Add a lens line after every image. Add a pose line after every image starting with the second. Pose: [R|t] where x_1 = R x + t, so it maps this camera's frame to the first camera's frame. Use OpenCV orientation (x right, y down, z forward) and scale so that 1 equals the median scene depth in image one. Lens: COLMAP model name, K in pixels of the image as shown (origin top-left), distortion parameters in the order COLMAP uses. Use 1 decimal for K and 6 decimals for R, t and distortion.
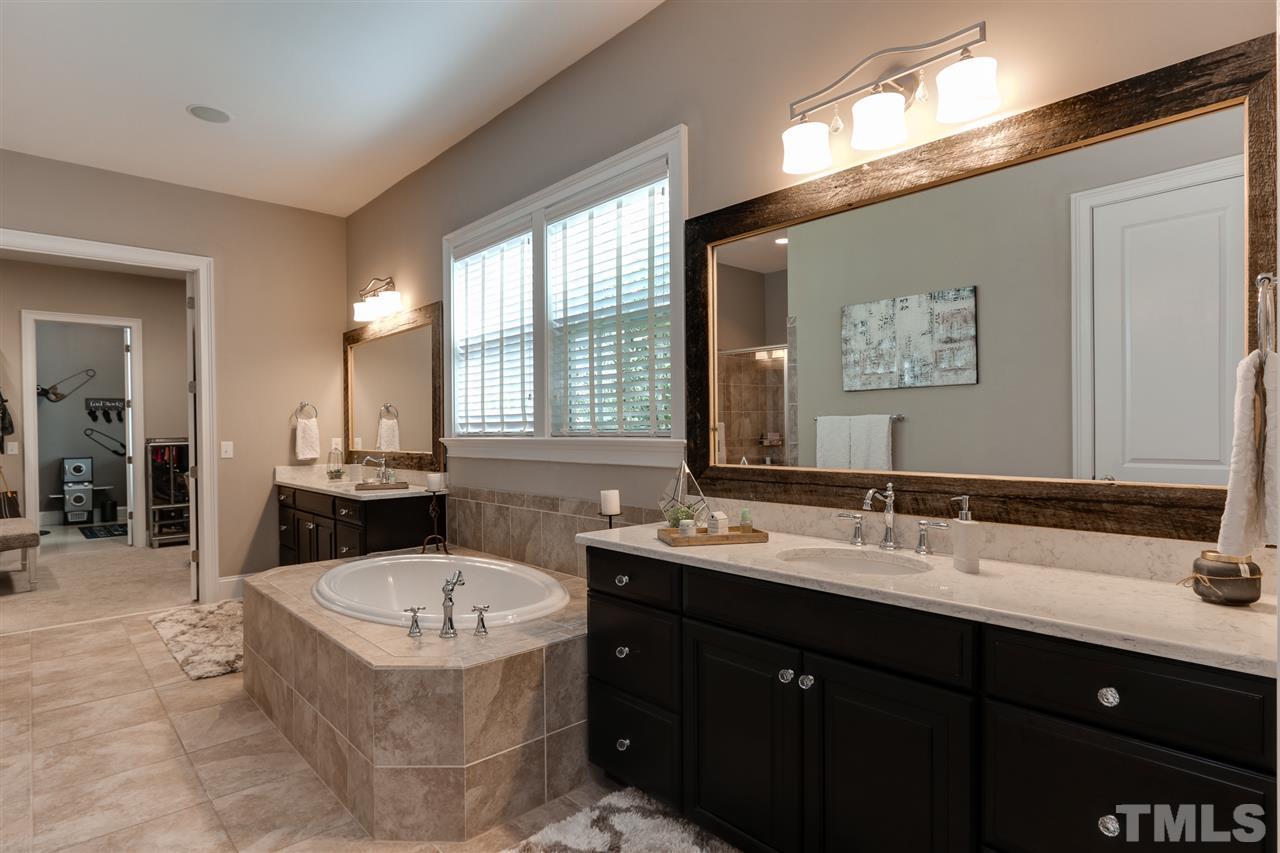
lens RADIAL K [[670.0, 0, 632.1], [0, 670.0, 431.9], [0, 0, 1]] dist [-0.003538, 0.001956]
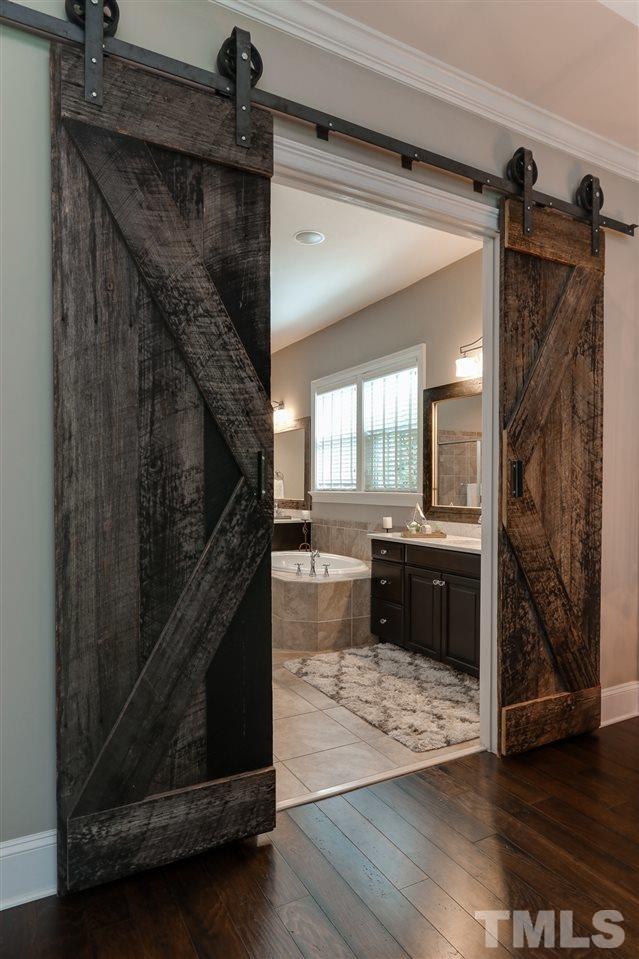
lens RADIAL K [[571.9, 0, 322.9], [0, 571.9, 483.8], [0, 0, 1]] dist [0.000419, 0.000005]
pose [[0.969816, 0.010740, -0.243601, 0.191017], [-0.012719, 0.999898, -0.006551, -0.003249], [0.243506, 0.009451, 0.969853, -0.730543]]
